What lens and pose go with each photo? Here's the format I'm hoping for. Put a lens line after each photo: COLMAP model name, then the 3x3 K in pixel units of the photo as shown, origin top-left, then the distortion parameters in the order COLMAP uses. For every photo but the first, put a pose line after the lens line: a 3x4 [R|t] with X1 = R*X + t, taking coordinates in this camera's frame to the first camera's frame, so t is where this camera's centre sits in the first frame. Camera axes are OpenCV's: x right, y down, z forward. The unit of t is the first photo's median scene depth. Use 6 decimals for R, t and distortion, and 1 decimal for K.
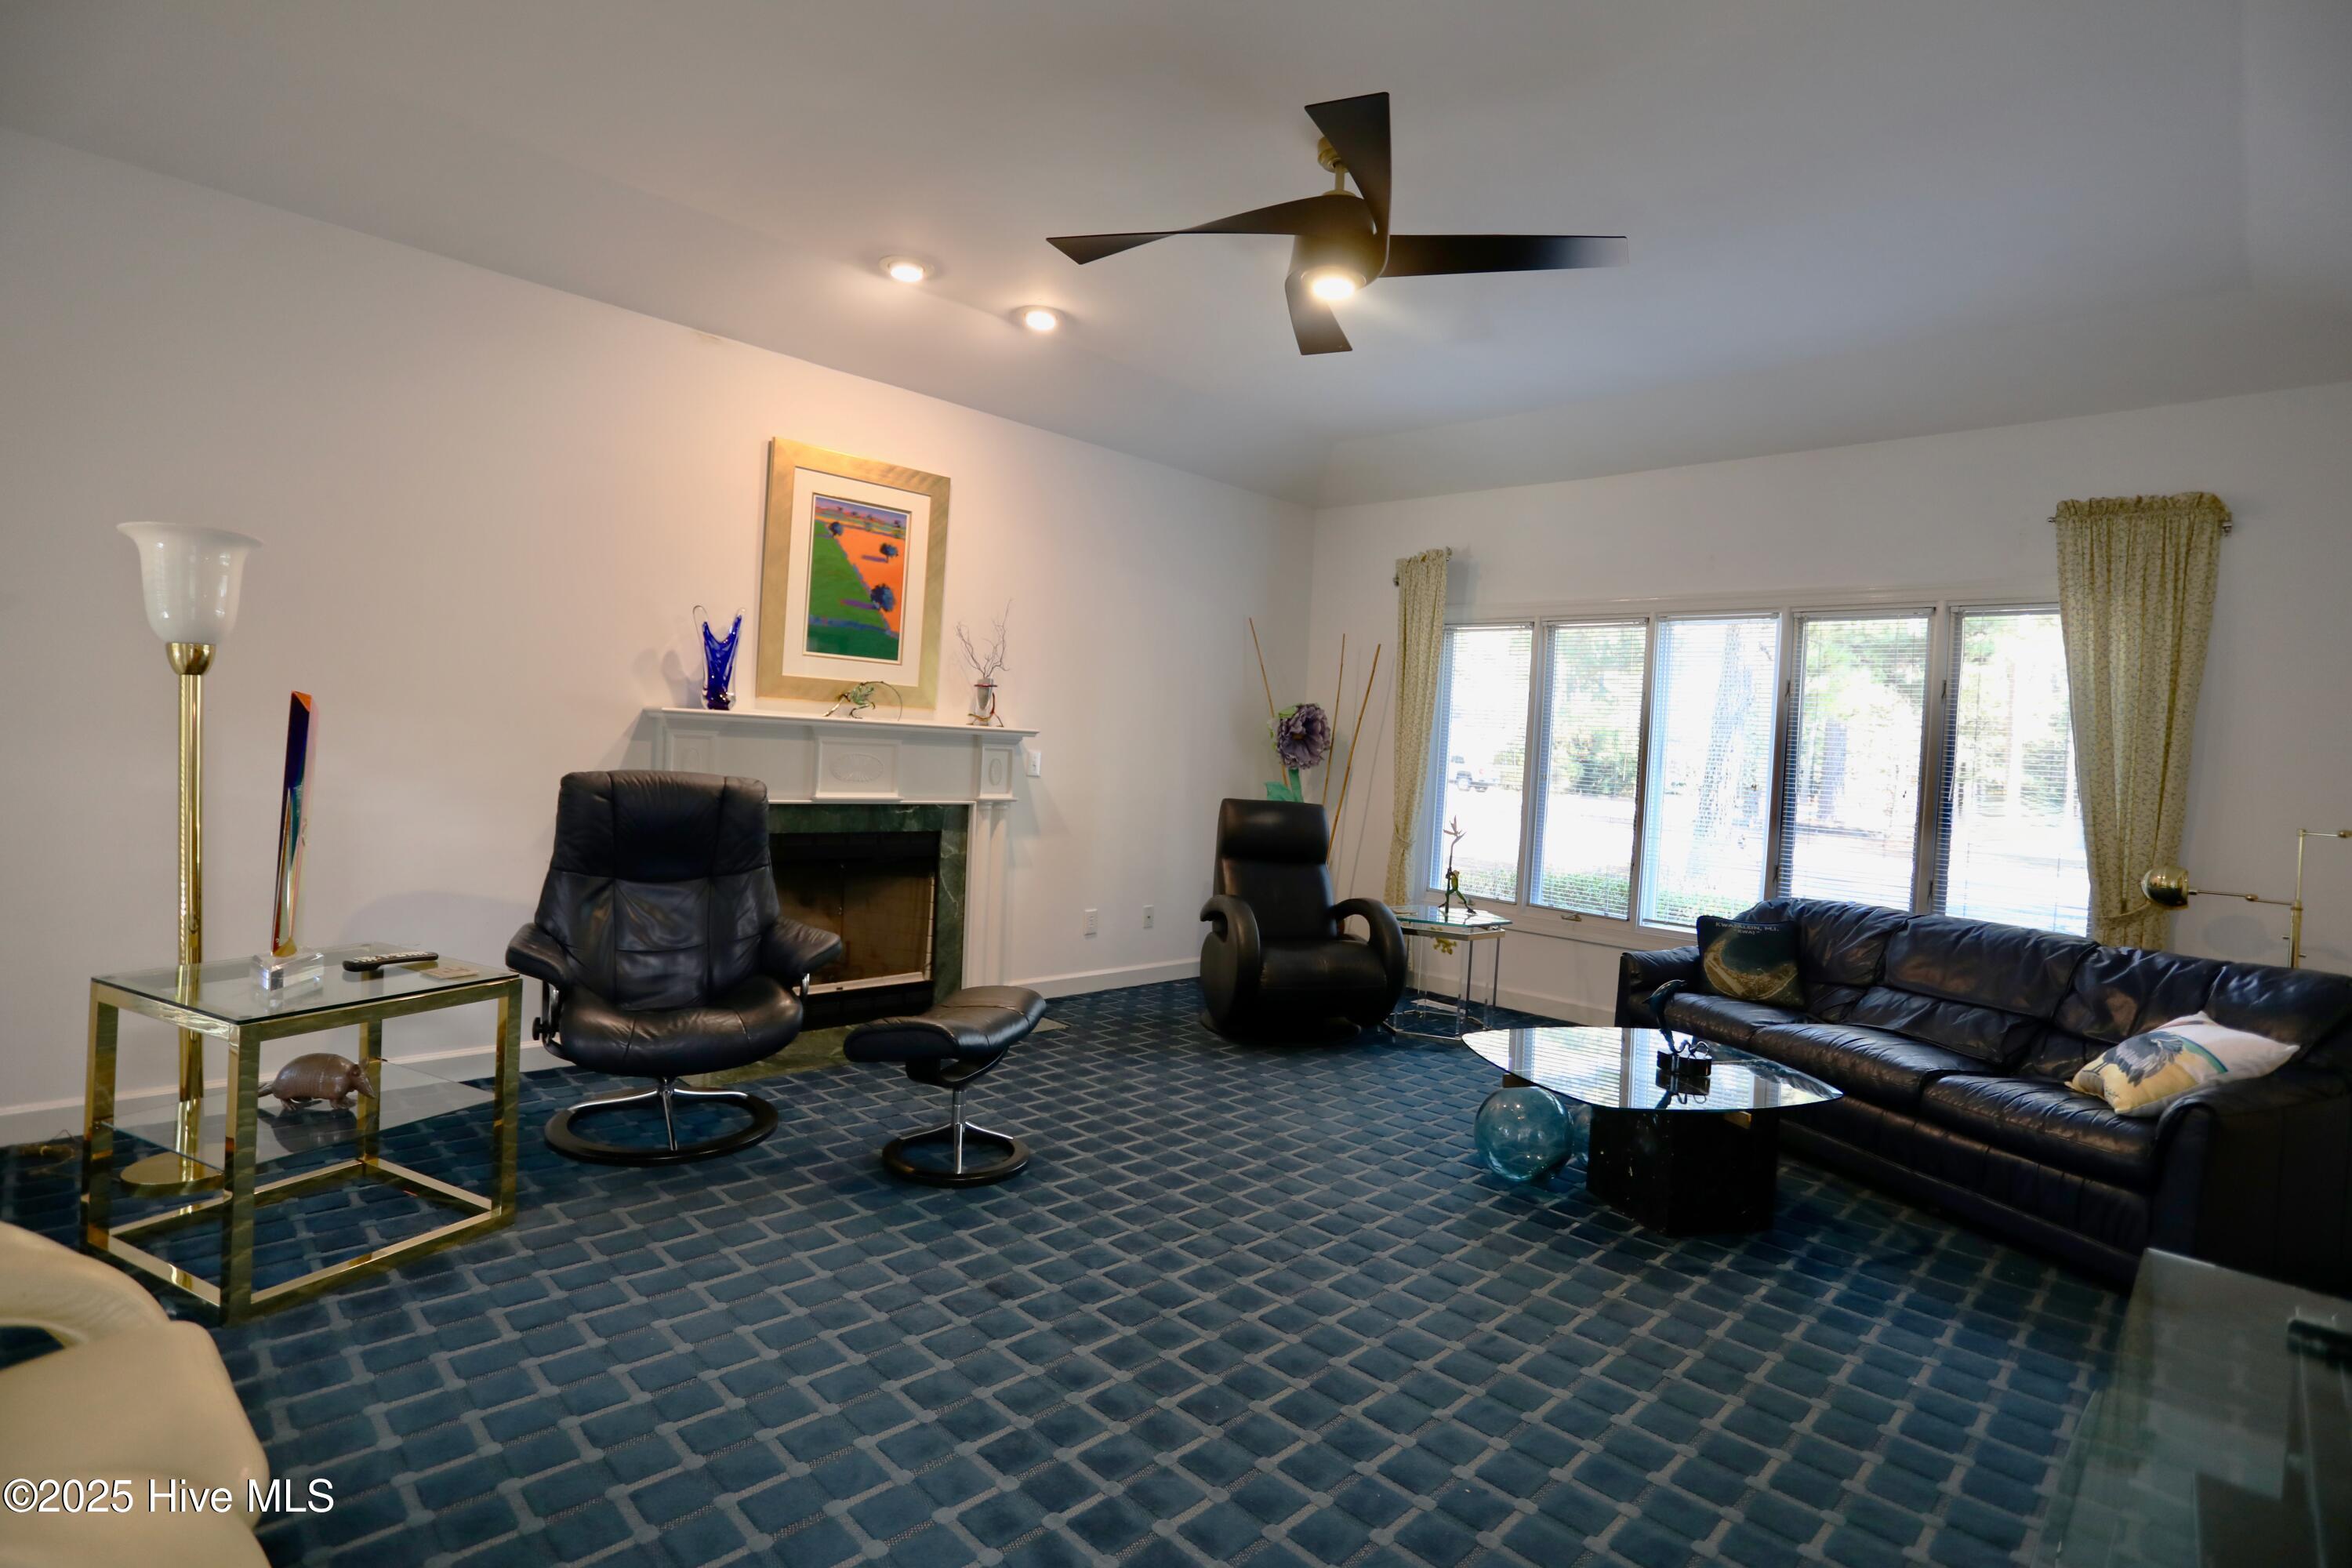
lens RADIAL K [[1188.5, 0, 1176.0], [0, 1188.5, 784.0], [0, 0, 1]] dist [0.001149, 0.000184]
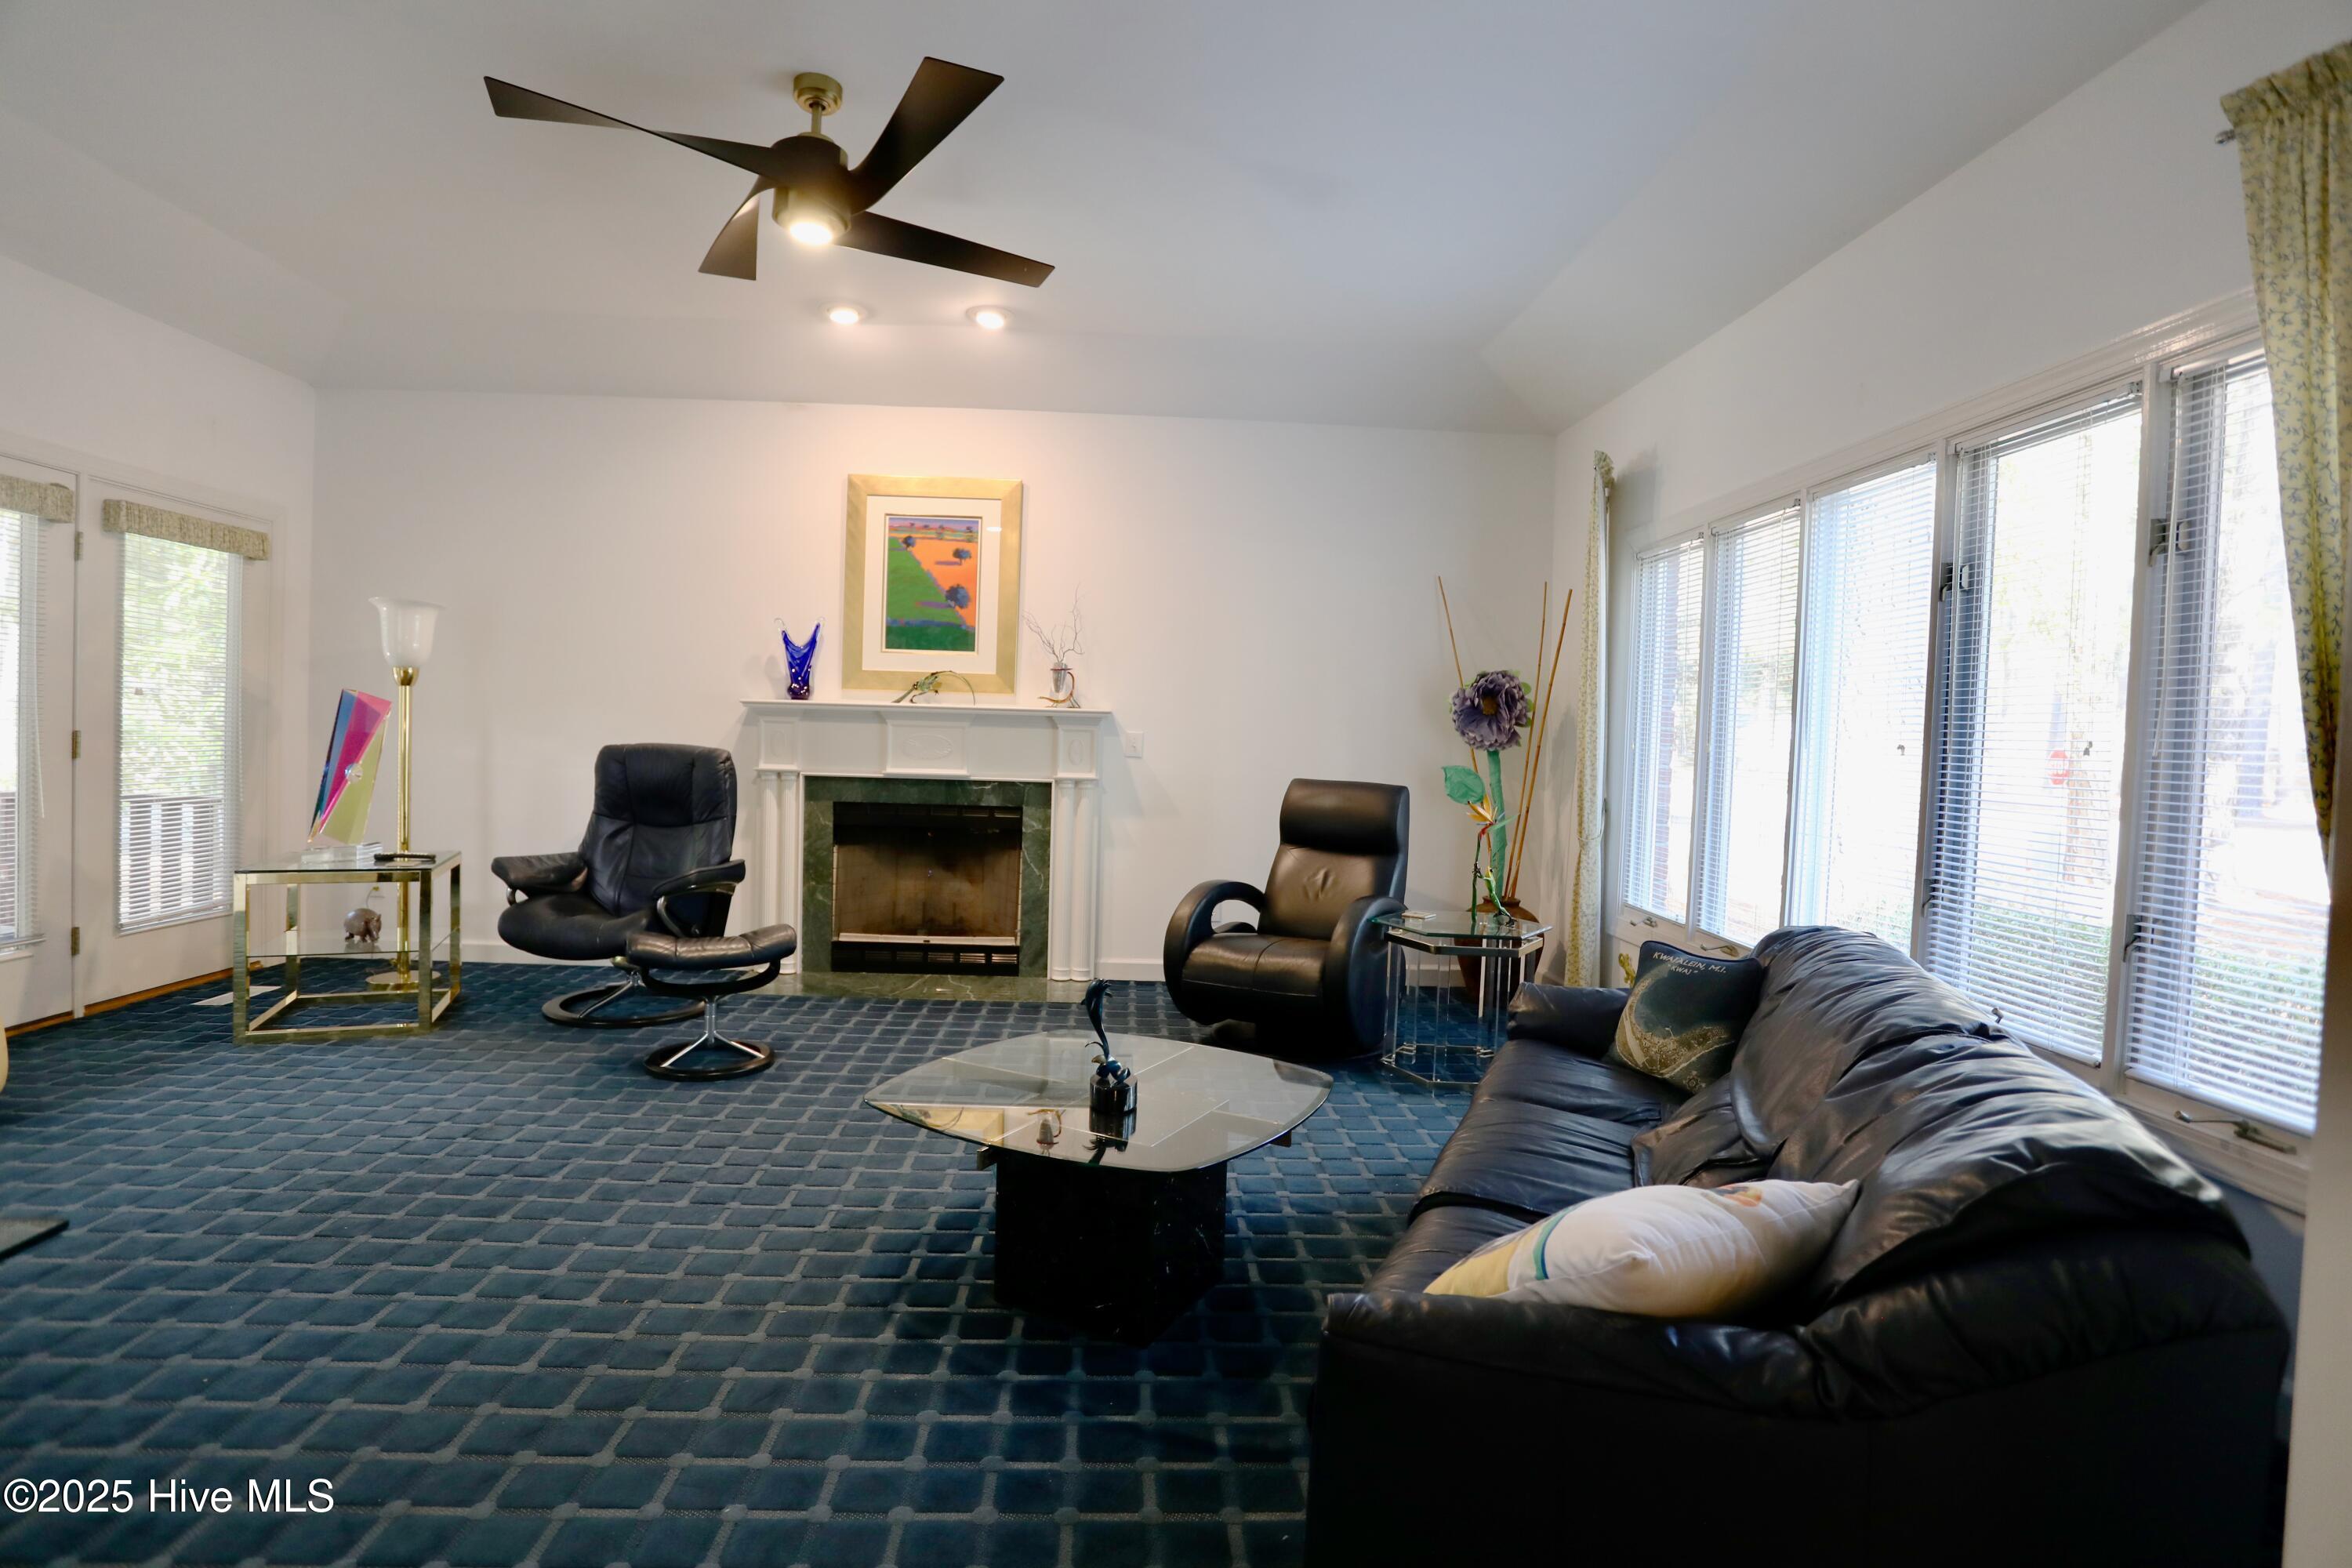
lens RADIAL K [[1202.1, 0, 1177.3], [0, 1202.1, 770.3], [0, 0, 1]] dist [0.000711, 0.000025]
pose [[0.724695, -0.008360, -0.689019, 0.693458], [-0.013130, 0.999577, -0.025938, 0.034861], [0.688944, 0.027844, 0.724279, 0.325781]]
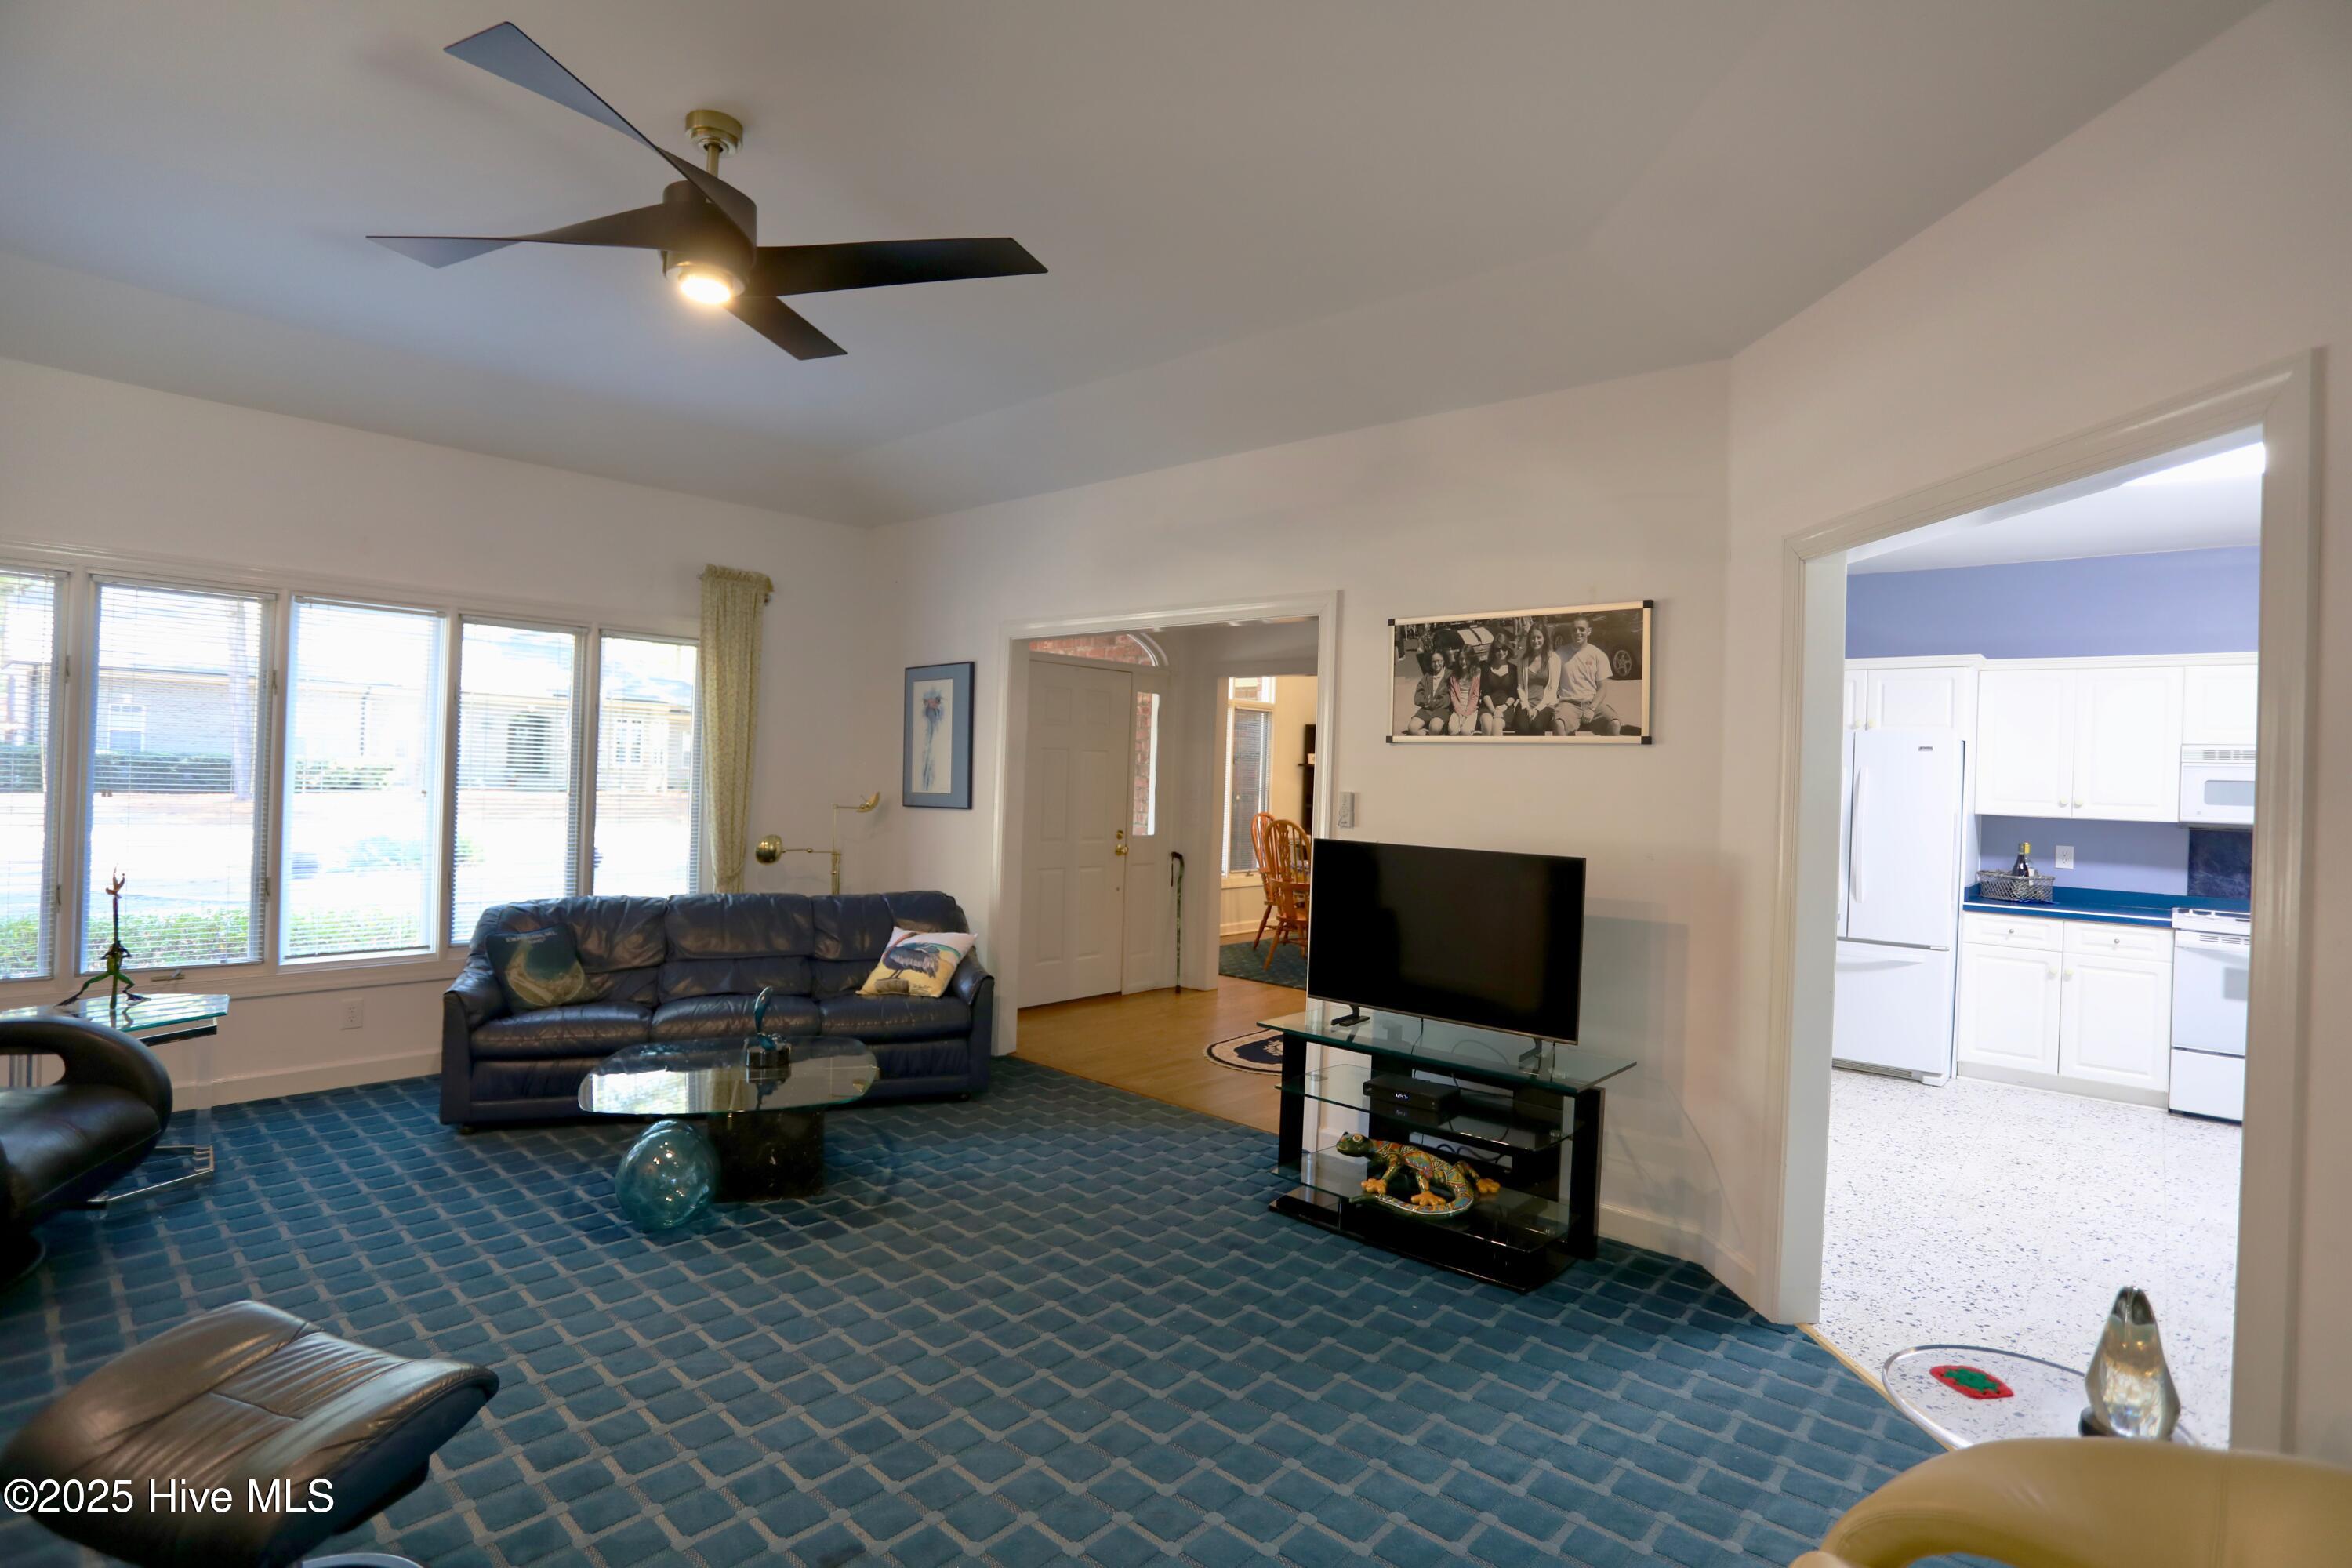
lens RADIAL K [[1202.1, 0, 1177.3], [0, 1202.1, 770.3], [0, 0, 1]] dist [0.000711, 0.000025]
pose [[-0.027964, -0.050338, 0.998341, -0.520508], [-0.004633, 0.998727, 0.050228, -0.070659], [-0.999598, -0.003220, -0.028162, 0.454179]]
